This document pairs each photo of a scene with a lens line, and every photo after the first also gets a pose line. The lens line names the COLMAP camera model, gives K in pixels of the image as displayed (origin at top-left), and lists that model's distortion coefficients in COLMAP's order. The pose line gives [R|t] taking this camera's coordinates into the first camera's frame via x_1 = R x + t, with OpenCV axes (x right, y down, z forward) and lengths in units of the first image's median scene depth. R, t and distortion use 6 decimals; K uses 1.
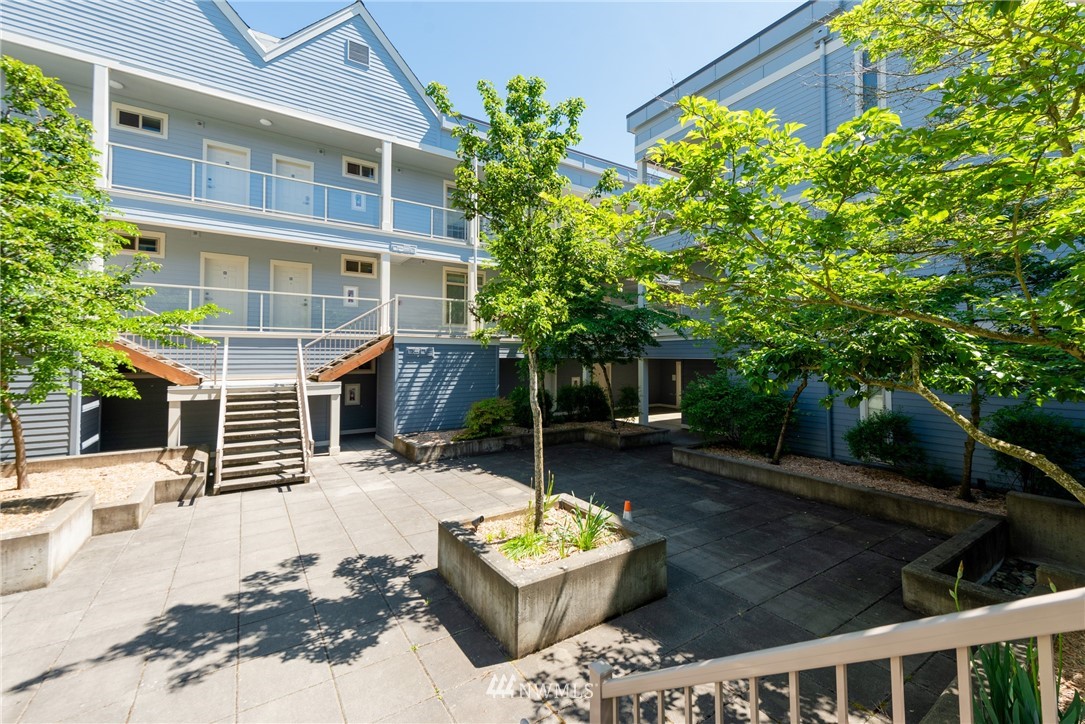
lens RADIAL K [[452.9, 0, 545.4], [0, 452.9, 358.9], [0, 0, 1]] dist [0.022316, -0.006479]
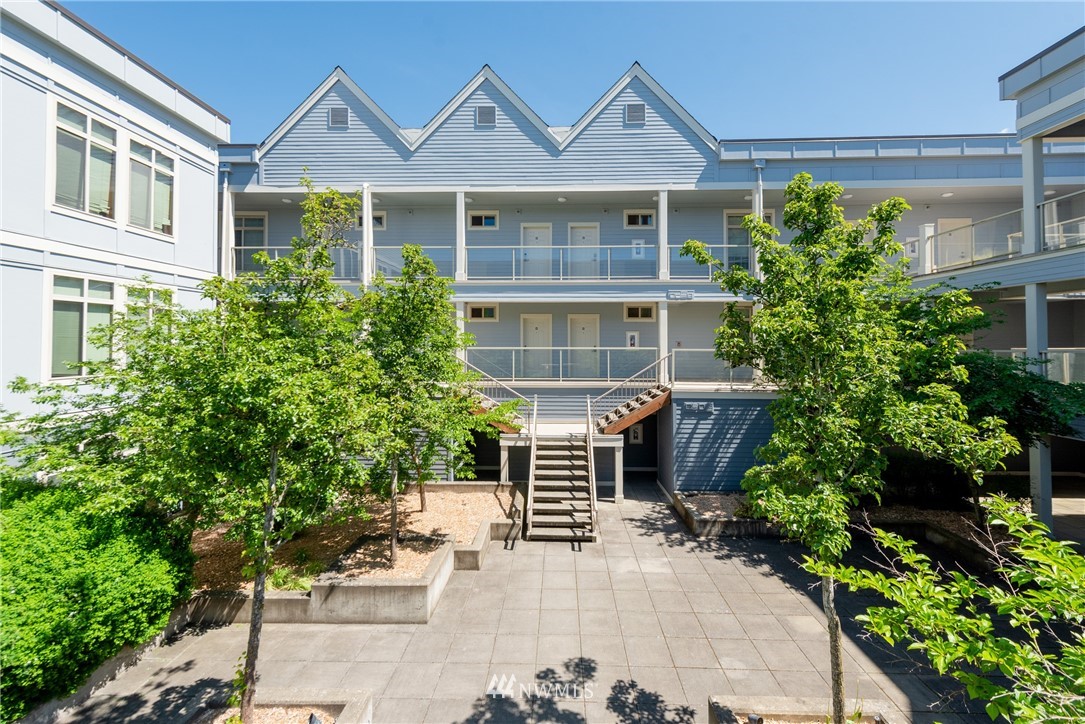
lens RADIAL K [[452.9, 0, 545.4], [0, 452.9, 358.9], [0, 0, 1]] dist [0.022316, -0.006479]
pose [[0.817644, -0.014706, -0.575536, 0.014413], [0.019770, 0.999801, 0.002541, -0.137932], [0.575384, -0.013456, 0.817772, 0.033299]]
